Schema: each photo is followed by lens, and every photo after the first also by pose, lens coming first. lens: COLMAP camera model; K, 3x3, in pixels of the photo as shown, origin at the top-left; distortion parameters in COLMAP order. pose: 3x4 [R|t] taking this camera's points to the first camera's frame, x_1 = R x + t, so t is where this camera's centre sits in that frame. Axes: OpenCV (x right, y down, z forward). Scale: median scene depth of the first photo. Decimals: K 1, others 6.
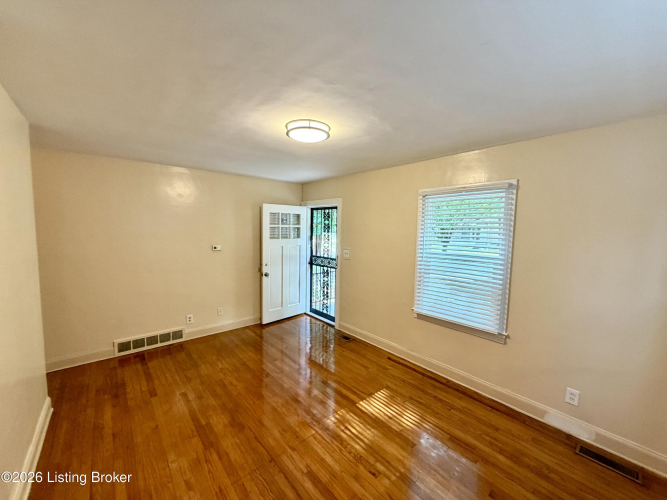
lens RADIAL K [[265.1, 0, 333.0], [0, 265.1, 251.6], [0, 0, 1]] dist [0.000208, -0.000298]
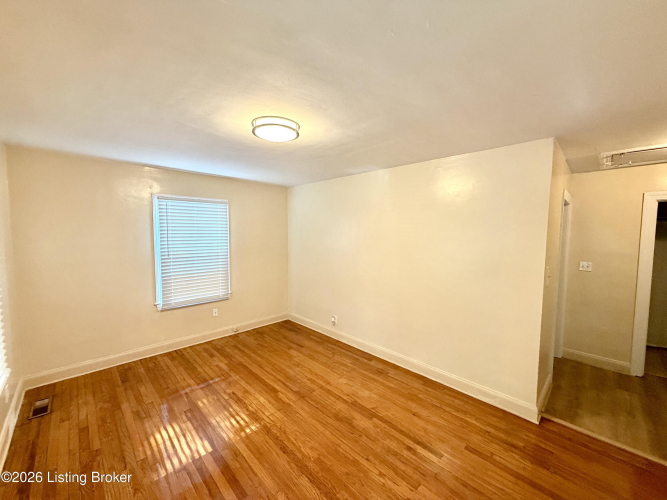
lens RADIAL K [[265.1, 0, 336.5], [0, 265.1, 248.1], [0, 0, 1]] dist [0.000208, -0.000298]
pose [[-0.996797, -0.024591, -0.076094, -0.246433], [-0.034777, 0.990157, 0.135574, -0.175050], [0.072011, 0.137786, -0.987841, 2.018955]]
